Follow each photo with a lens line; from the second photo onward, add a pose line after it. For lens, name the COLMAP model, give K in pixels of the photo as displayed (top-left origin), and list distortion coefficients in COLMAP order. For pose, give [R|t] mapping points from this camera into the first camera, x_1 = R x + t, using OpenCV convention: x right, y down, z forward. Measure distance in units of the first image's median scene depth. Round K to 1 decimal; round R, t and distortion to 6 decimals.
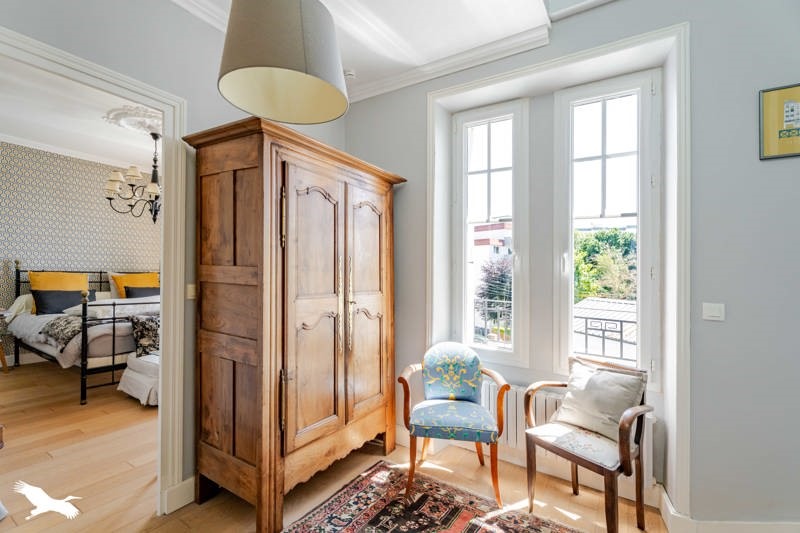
lens RADIAL K [[361.3, 0, 396.5], [0, 361.3, 279.8], [0, 0, 1]] dist [-0.000219, -0.000594]
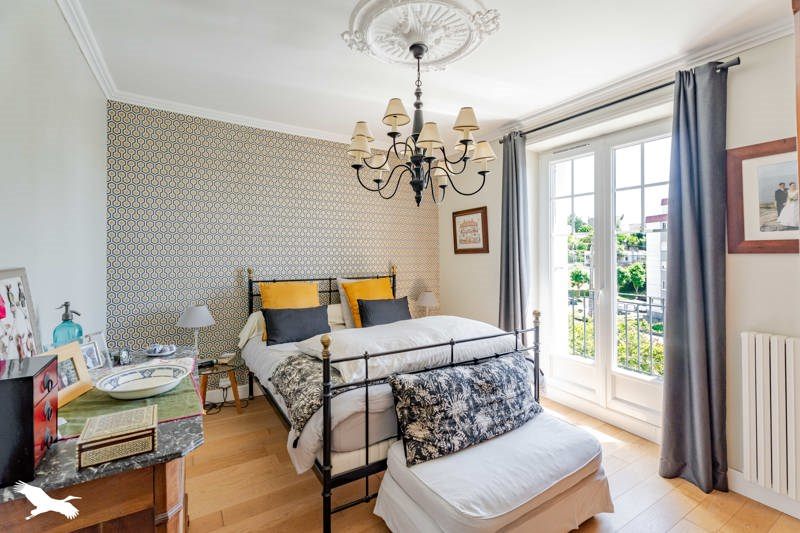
lens RADIAL K [[361.3, 0, 401.6], [0, 361.3, 265.1], [0, 0, 1]] dist [-0.000219, -0.000594]
pose [[0.900154, -0.013933, -0.435349, -0.477343], [0.015496, 0.999880, 0.000039, -0.069031], [0.435296, -0.006782, 0.900262, 0.511044]]
